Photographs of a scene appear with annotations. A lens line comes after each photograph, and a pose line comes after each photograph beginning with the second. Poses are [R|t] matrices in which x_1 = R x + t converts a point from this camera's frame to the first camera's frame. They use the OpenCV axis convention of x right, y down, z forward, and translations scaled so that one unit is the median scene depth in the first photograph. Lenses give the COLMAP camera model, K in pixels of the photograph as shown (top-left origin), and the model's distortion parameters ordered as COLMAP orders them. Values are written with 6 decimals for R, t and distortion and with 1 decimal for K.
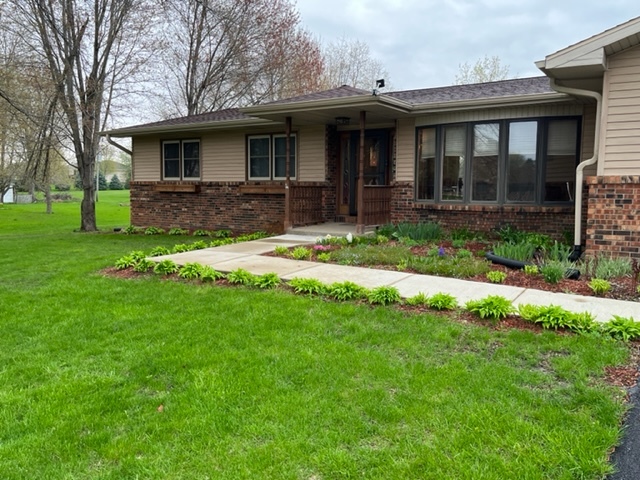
lens RADIAL K [[522.5, 0, 319.0], [0, 522.5, 235.8], [0, 0, 1]] dist [0.016822, -0.001267]
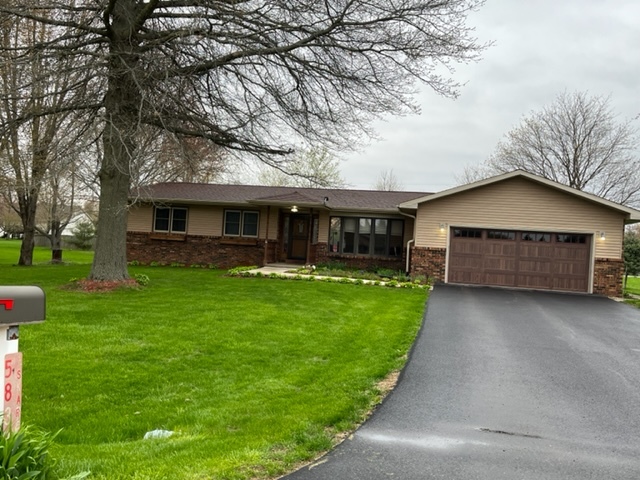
lens RADIAL K [[579.3, 0, 320.5], [0, 579.3, 241.1], [0, 0, 1]] dist [0.001418, 0.000850]
pose [[0.924683, 0.055507, 0.376670, -0.693364], [-0.020486, 0.995136, -0.096357, 0.104807], [-0.380187, 0.081383, 0.921322, -1.044484]]
